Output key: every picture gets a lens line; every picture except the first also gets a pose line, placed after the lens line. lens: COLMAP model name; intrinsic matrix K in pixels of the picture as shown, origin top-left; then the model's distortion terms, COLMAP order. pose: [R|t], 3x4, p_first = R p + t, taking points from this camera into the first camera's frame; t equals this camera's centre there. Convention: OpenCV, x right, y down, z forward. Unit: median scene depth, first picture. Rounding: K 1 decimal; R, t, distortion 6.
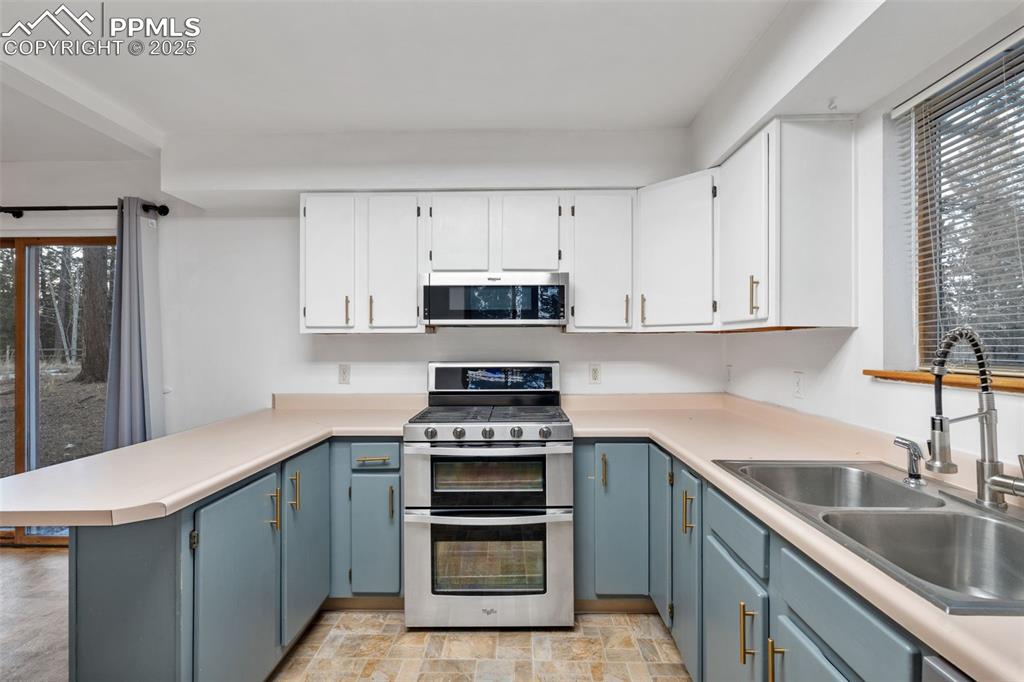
lens RADIAL K [[441.9, 0, 514.6], [0, 441.9, 343.9], [0, 0, 1]] dist [-0.004394, -0.000244]
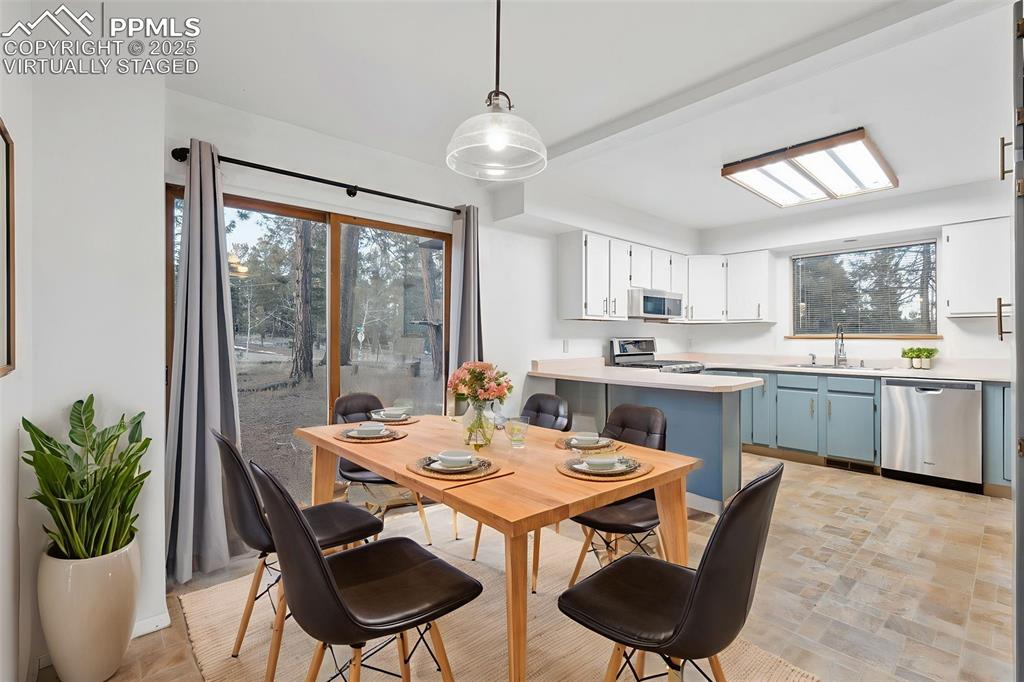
lens RADIAL K [[451.4, 0, 512.0], [0, 451.4, 341.0], [0, 0, 1]] dist [-0.001271, 0.000267]
pose [[0.728303, -0.006303, 0.685227, -2.101555], [-0.000344, 0.999954, 0.009564, 0.046584], [-0.685255, -0.007201, 0.728267, -0.009507]]
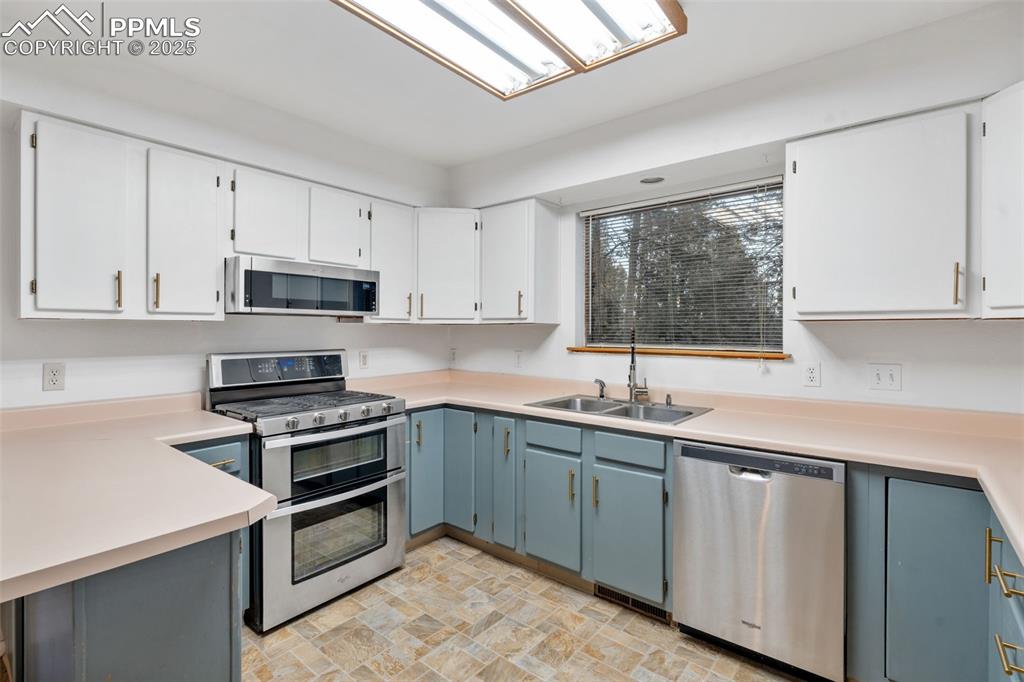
lens RADIAL K [[473.9, 0, 507.7], [0, 473.9, 336.6], [0, 0, 1]] dist [-0.000879, -0.000029]
pose [[0.627743, -0.007544, 0.778384, -0.684447], [-0.002506, 0.999928, 0.011712, -0.006931], [-0.778416, -0.009303, 0.627679, -0.042799]]
